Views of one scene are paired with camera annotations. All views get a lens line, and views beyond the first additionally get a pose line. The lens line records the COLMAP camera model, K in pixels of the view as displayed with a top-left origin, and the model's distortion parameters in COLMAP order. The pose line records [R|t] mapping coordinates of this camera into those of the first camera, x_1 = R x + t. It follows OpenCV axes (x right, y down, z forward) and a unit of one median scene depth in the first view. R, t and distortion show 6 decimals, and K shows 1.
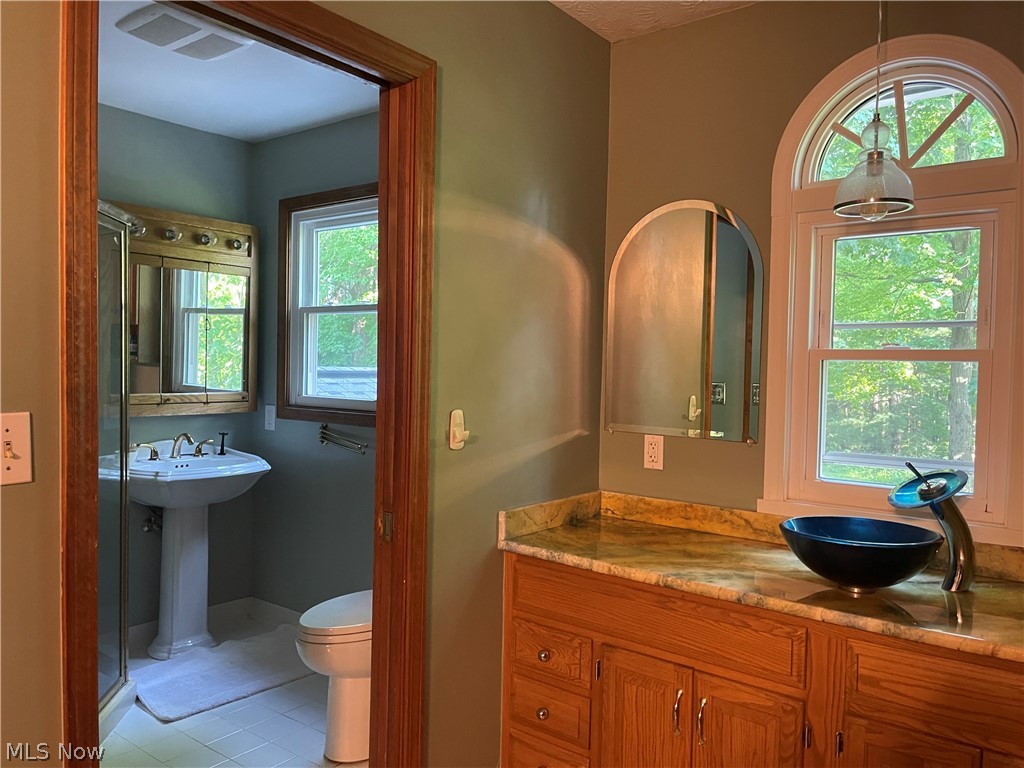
lens RADIAL K [[775.0, 0, 512.0], [0, 775.0, 384.0], [0, 0, 1]] dist [-0.004637, -0.006352]
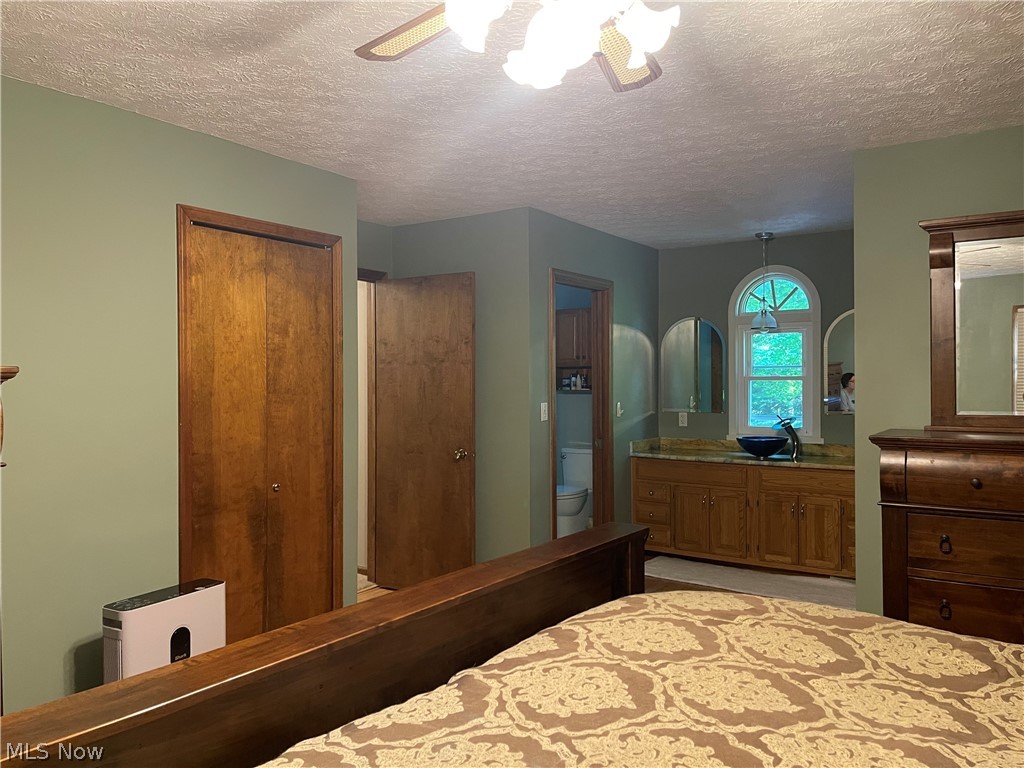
lens RADIAL K [[775.0, 0, 512.0], [0, 775.0, 384.0], [0, 0, 1]] dist [-0.004637, -0.006352]
pose [[0.997152, -0.026638, 0.070554, -0.621208], [0.027796, 0.999494, -0.015487, -0.000332], [-0.070106, 0.017404, 0.997388, -1.658294]]
